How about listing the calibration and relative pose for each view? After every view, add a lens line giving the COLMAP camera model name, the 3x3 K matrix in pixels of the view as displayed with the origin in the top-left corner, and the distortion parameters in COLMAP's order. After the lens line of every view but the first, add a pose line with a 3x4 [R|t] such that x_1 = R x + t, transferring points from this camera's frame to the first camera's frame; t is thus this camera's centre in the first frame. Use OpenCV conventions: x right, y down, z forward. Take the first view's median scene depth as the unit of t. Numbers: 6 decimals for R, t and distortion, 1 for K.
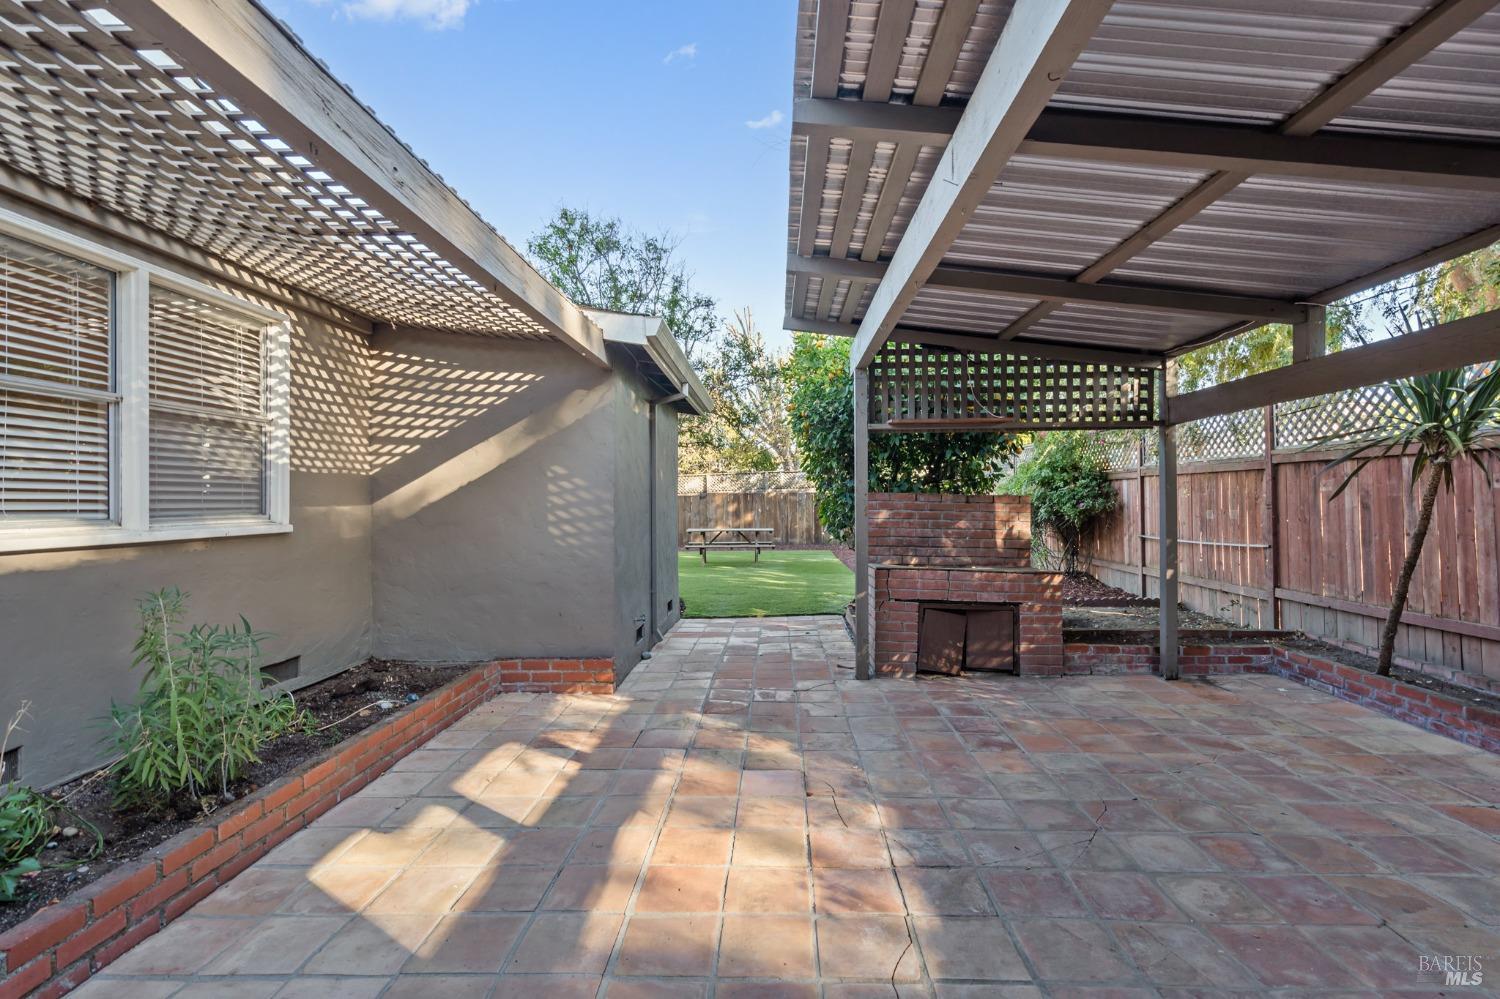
lens RADIAL K [[698.9, 0, 750.0], [0, 698.9, 499.5], [0, 0, 1]] dist [-0.003237, 0.000204]
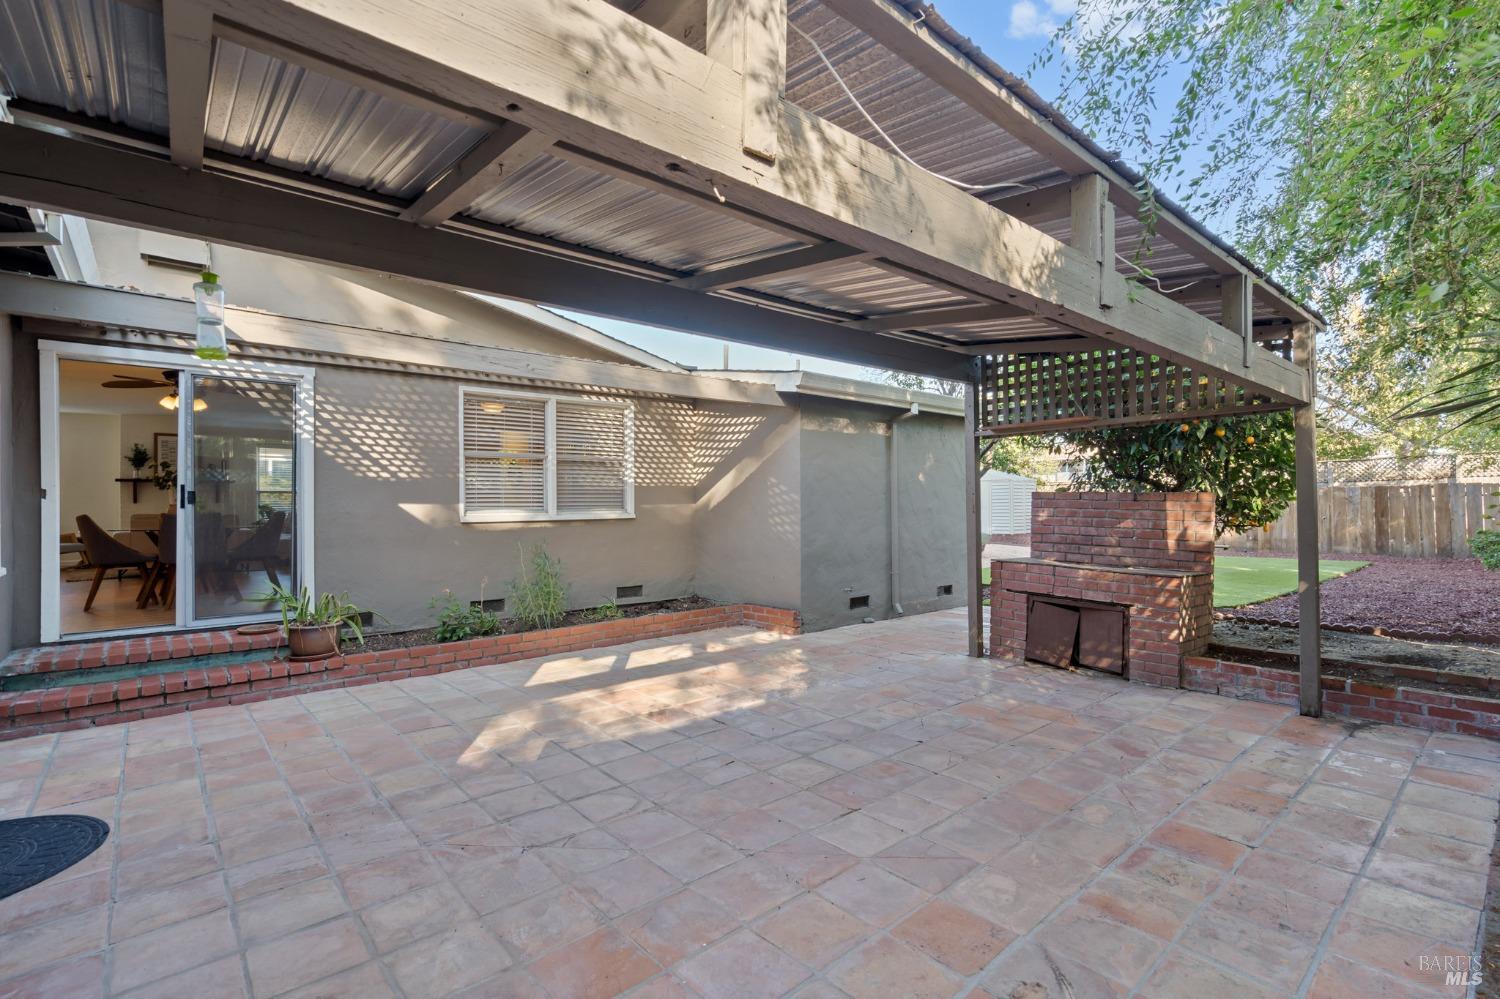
lens RADIAL K [[691.9, 0, 750.0], [0, 691.9, 499.5], [0, 0, 1]] dist [-0.004388, 0.000017]
pose [[0.680570, -0.005106, -0.732665, 0.797566], [0.006850, 0.999976, -0.000606, -0.000163], [0.732651, -0.004606, 0.680589, -0.032756]]
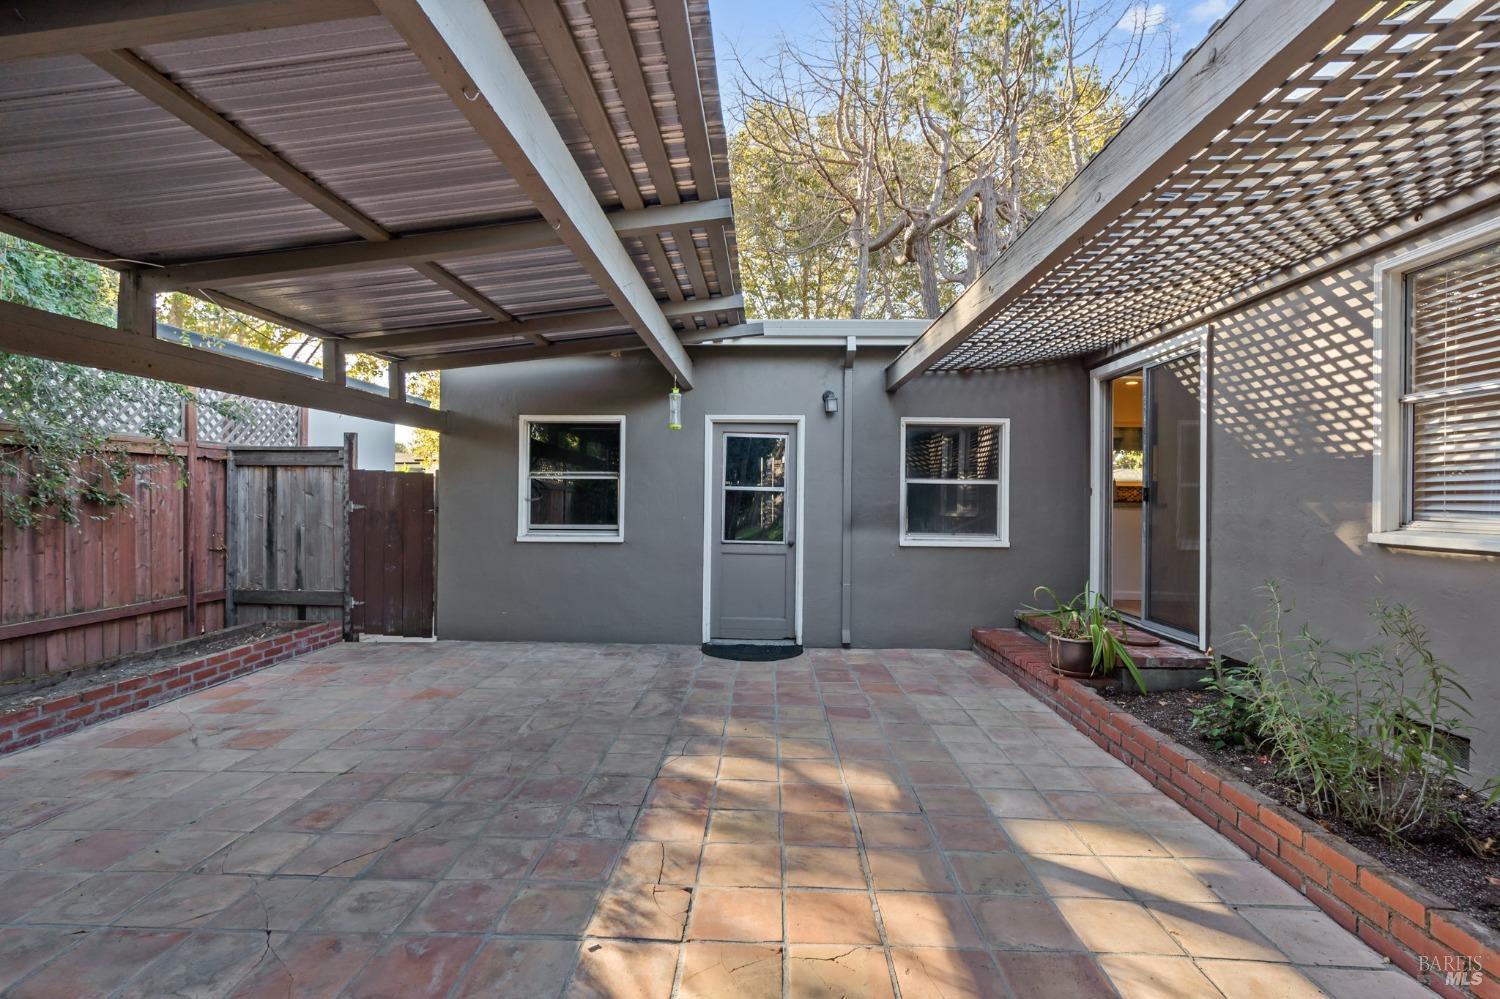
lens RADIAL K [[691.9, 0, 750.0], [0, 691.9, 499.5], [0, 0, 1]] dist [-0.004388, 0.000017]
pose [[-0.999933, -0.005224, -0.010364, 0.018774], [-0.005229, 0.999986, 0.000468, 0.002580], [0.010362, 0.000522, -0.999946, 1.136576]]
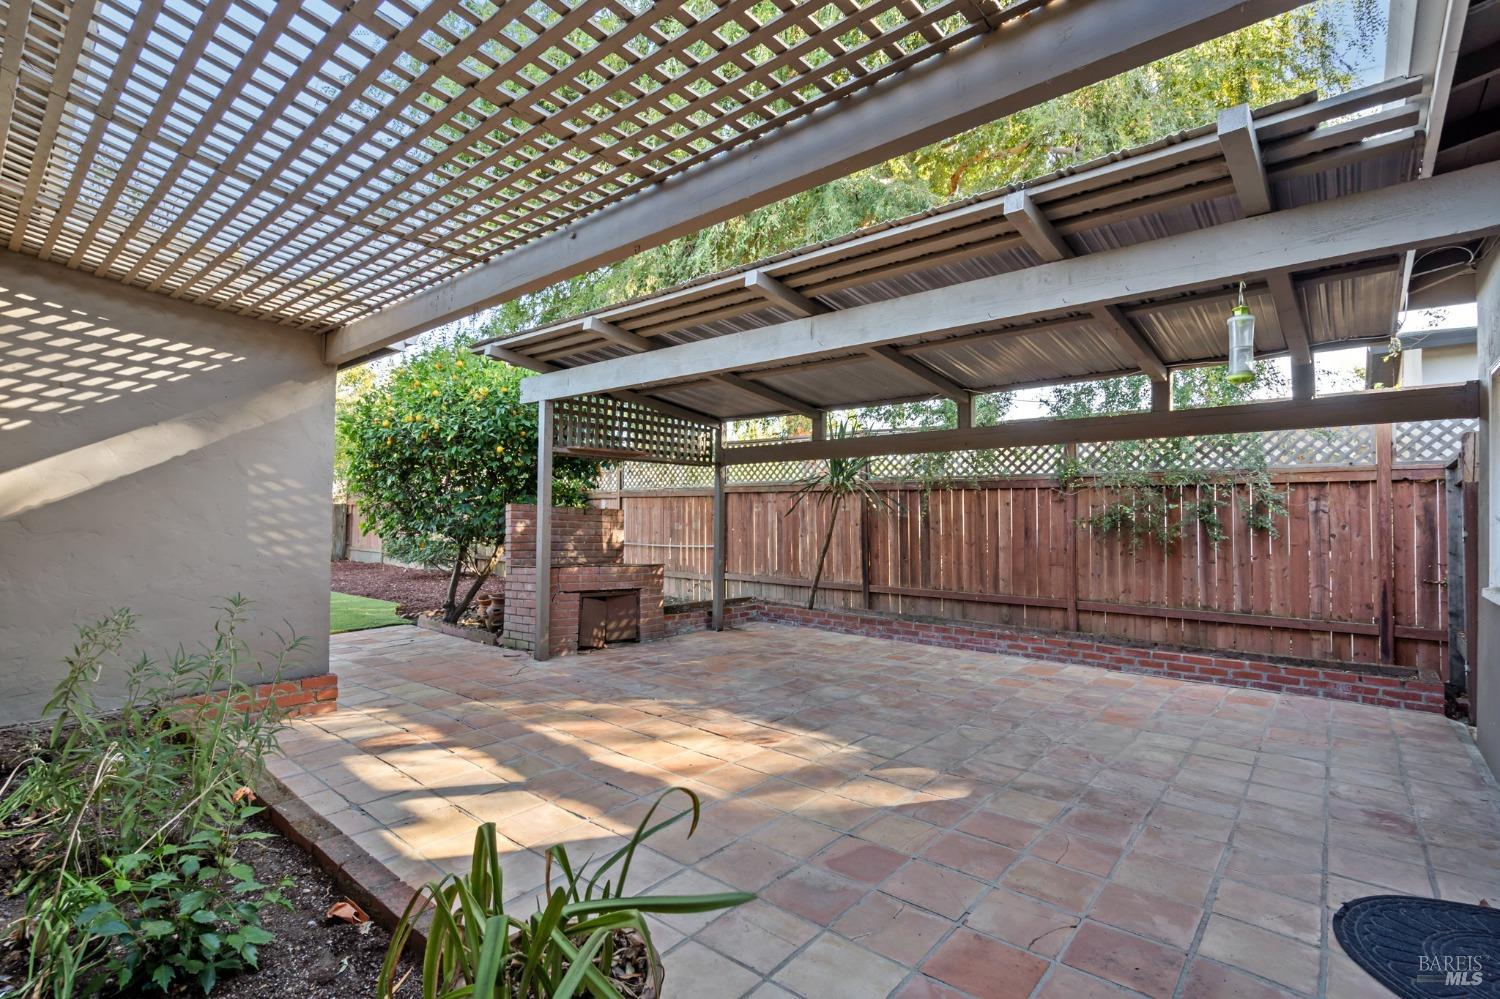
lens RADIAL K [[700.9, 0, 752.1], [0, 700.9, 518.2], [0, 0, 1]] dist [-0.006254, 0.000150]
pose [[0.620901, 0.011497, 0.783805, -0.601653], [-0.012824, 0.999908, -0.004509, 0.016223], [-0.783784, -0.007252, 0.620991, -0.017691]]
